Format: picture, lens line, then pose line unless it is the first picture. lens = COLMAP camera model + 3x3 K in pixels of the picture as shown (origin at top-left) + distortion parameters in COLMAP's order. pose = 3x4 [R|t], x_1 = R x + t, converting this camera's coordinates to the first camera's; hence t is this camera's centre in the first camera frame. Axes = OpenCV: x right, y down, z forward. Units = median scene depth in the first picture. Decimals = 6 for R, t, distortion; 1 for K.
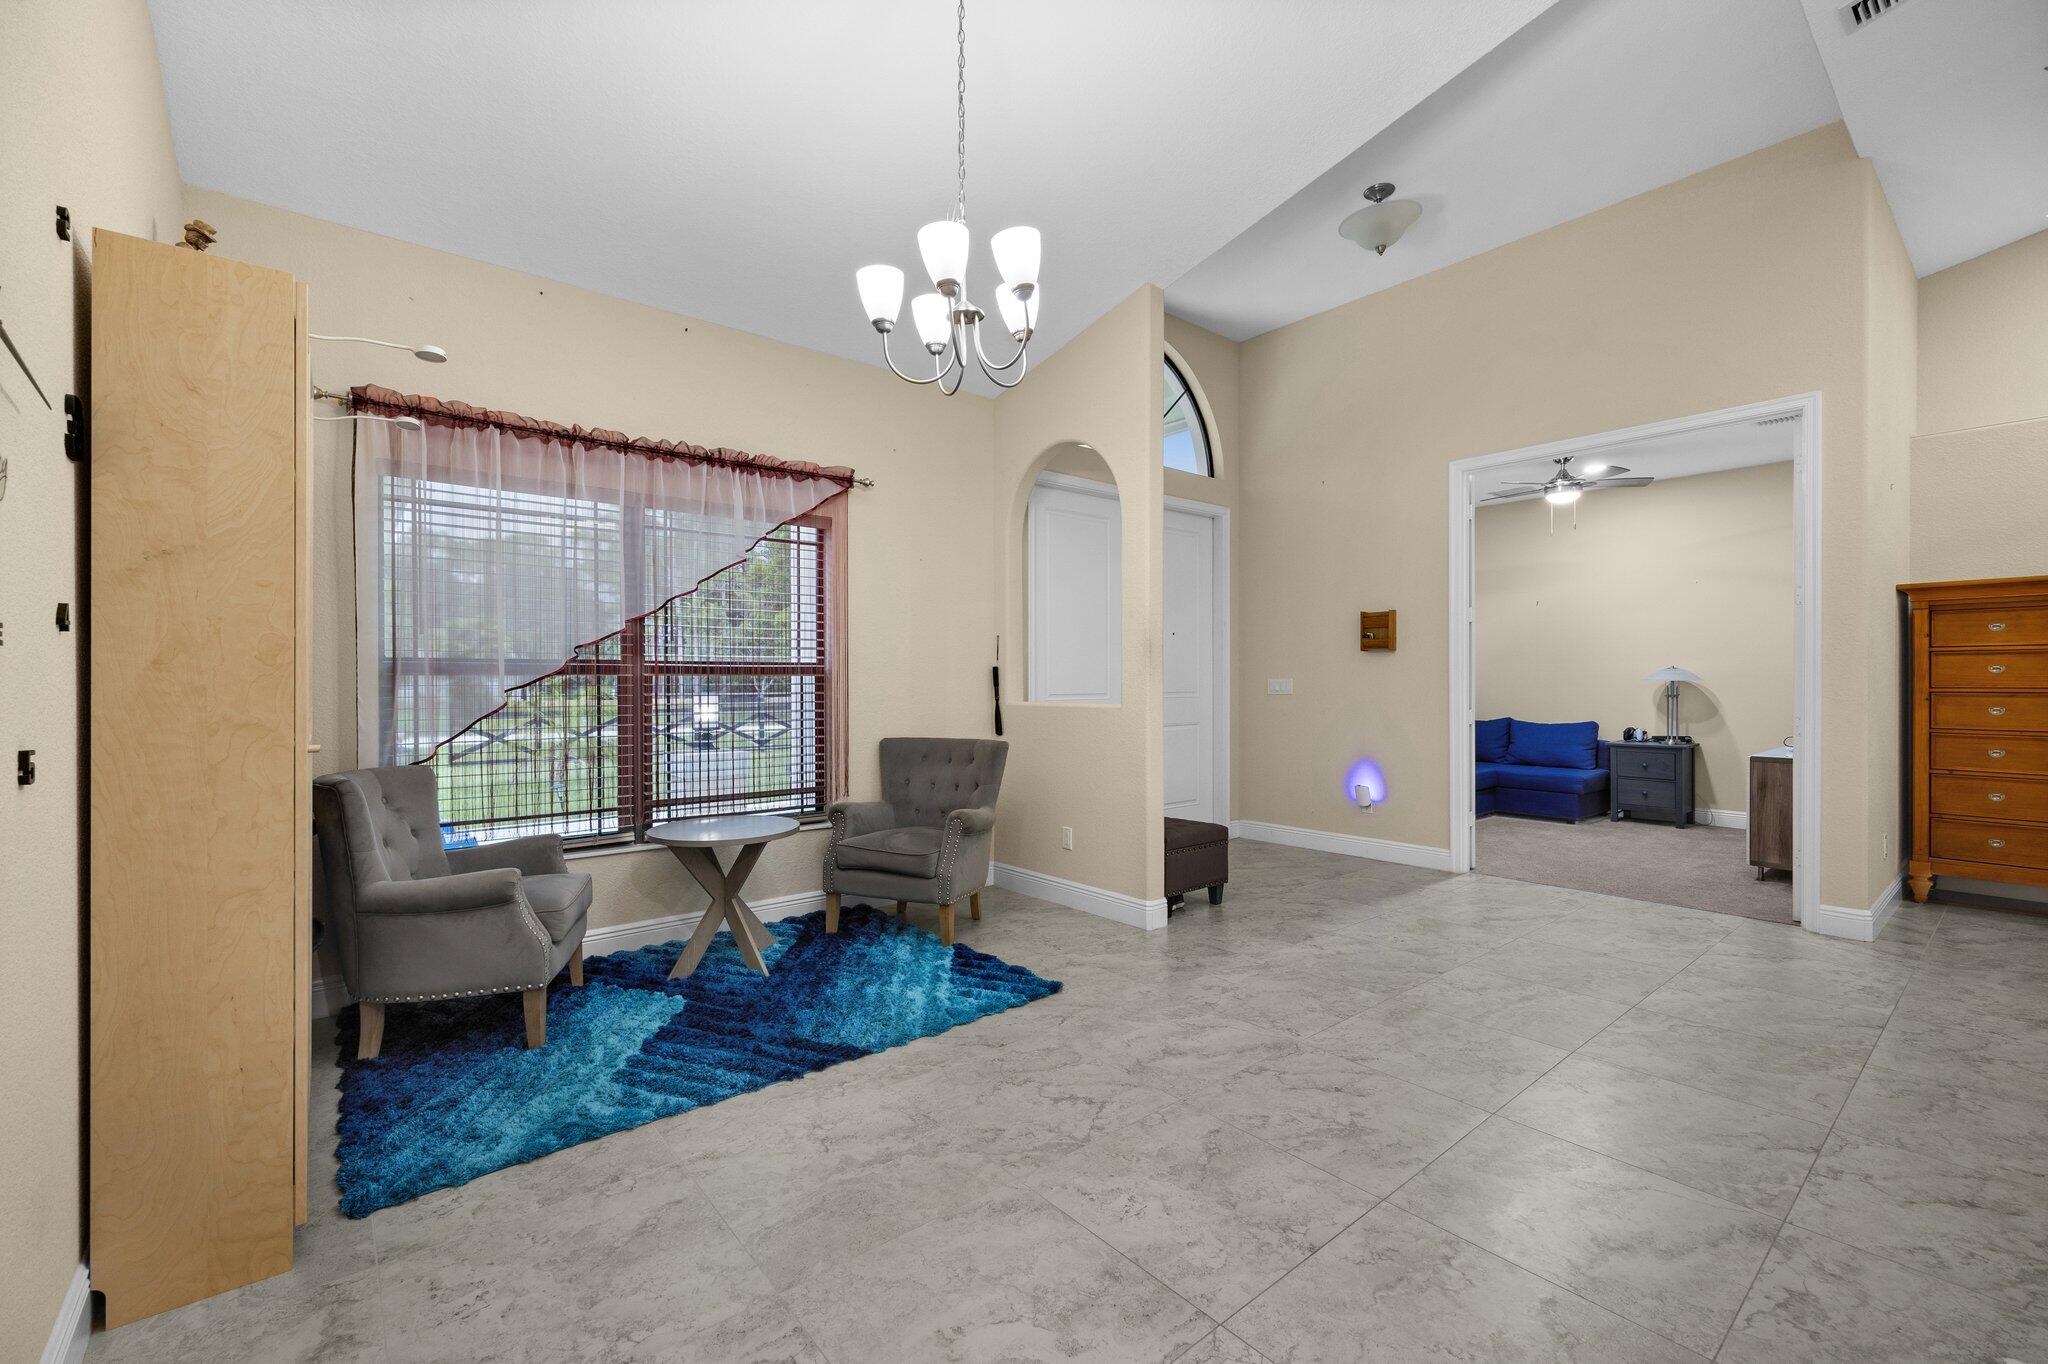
lens RADIAL K [[820.4, 0, 1026.8], [0, 820.4, 669.4], [0, 0, 1]] dist [-0.000262, 0.000123]
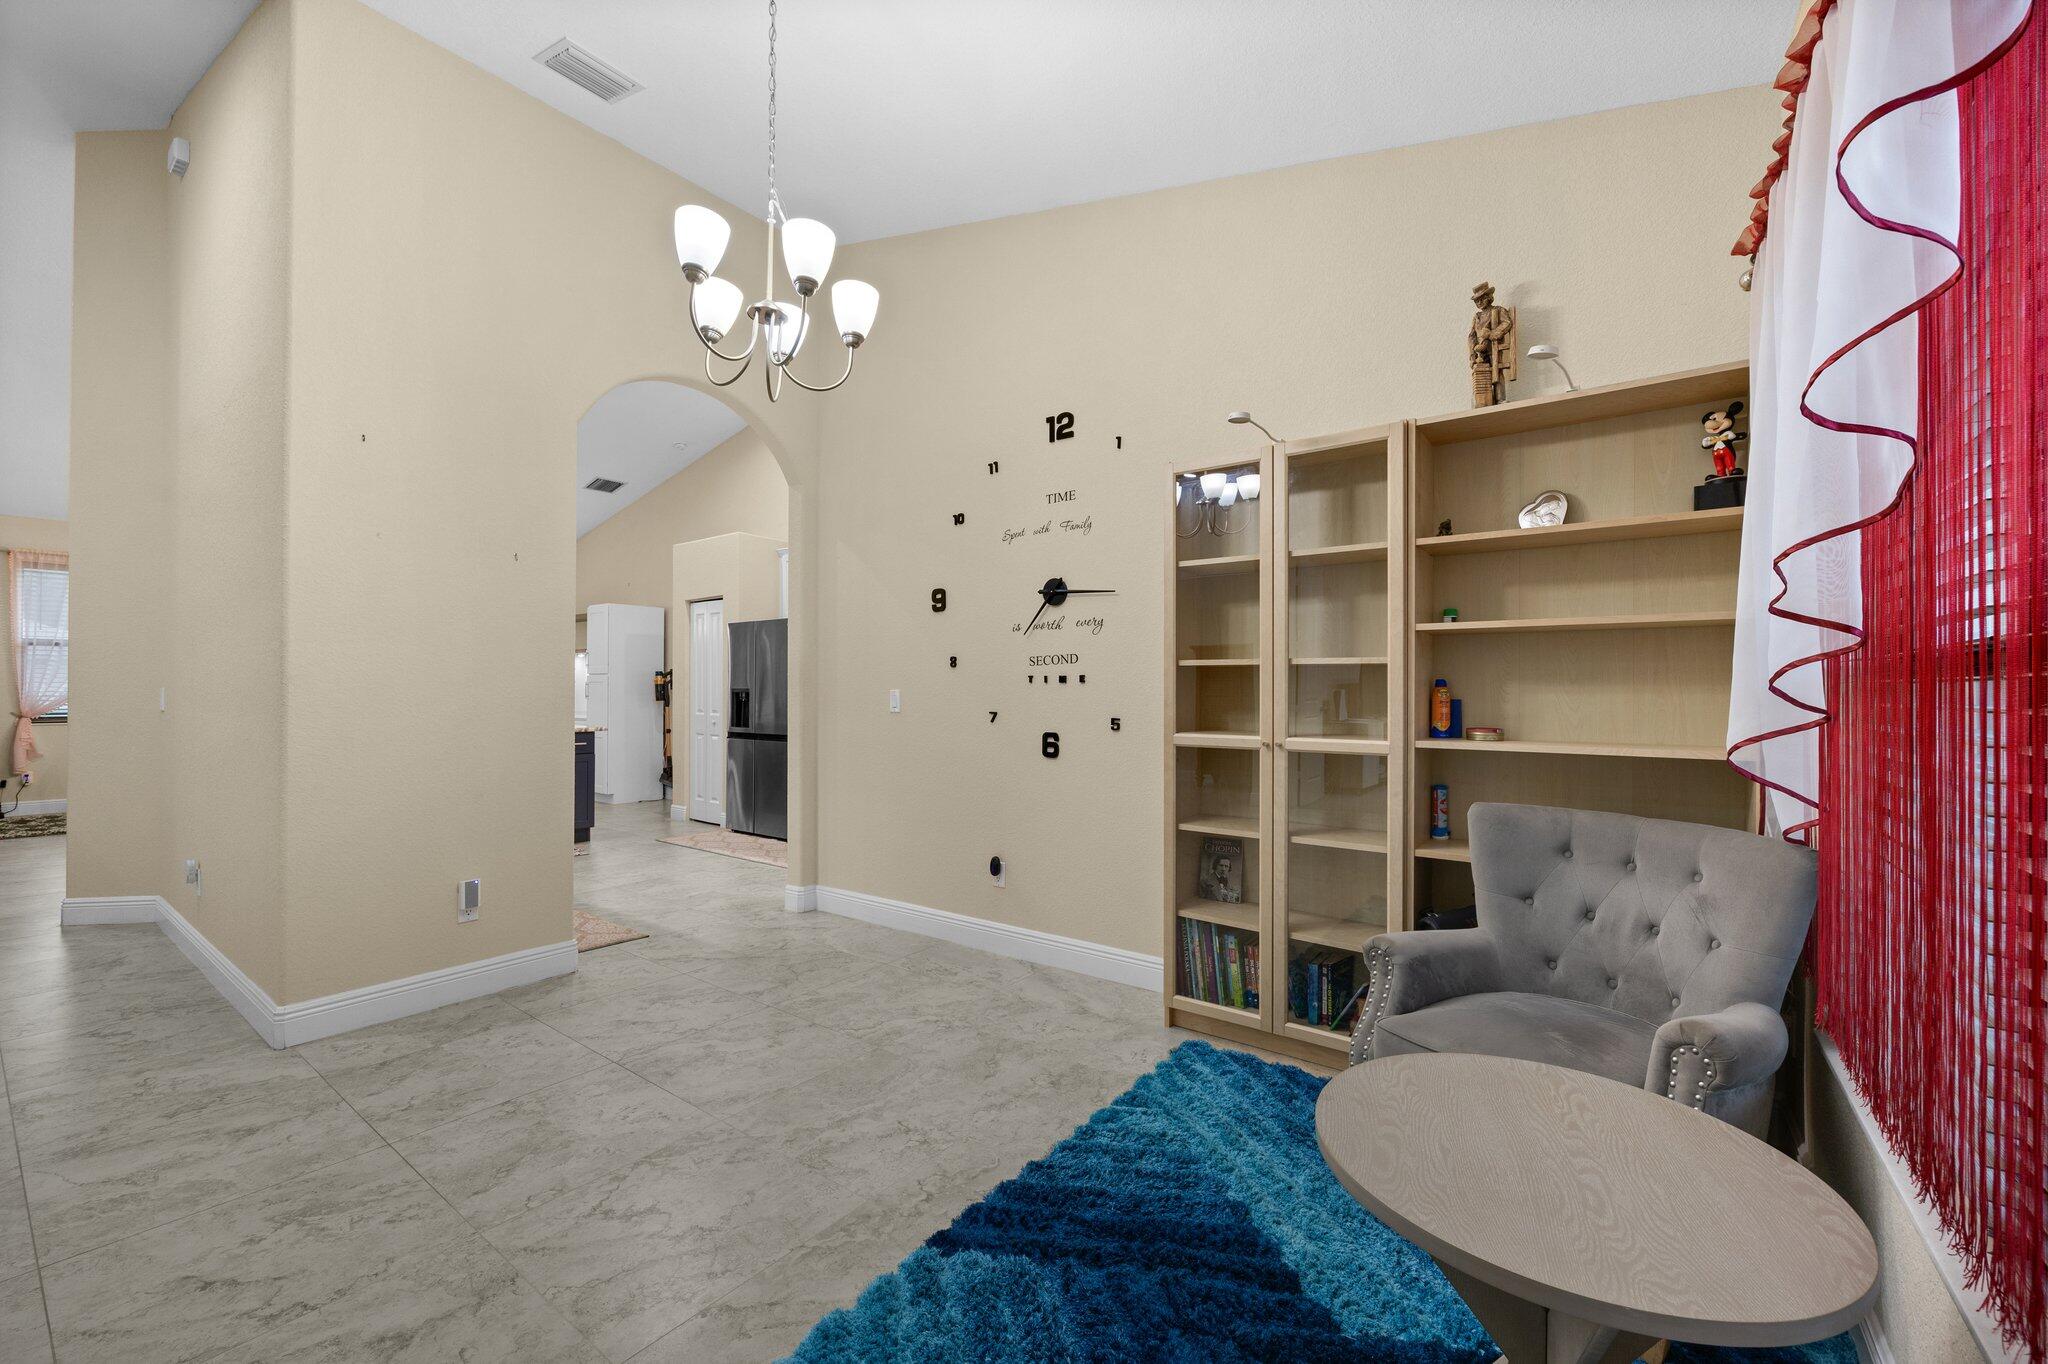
lens RADIAL K [[805.4, 0, 1020.6], [0, 805.4, 692.7], [0, 0, 1]] dist [0.000504, 0.000181]
pose [[-0.972843, 0.000482, -0.231466, -0.152227], [0.003098, 0.999935, -0.010938, 0.022781], [0.231446, -0.011358, -0.972781, 2.089616]]
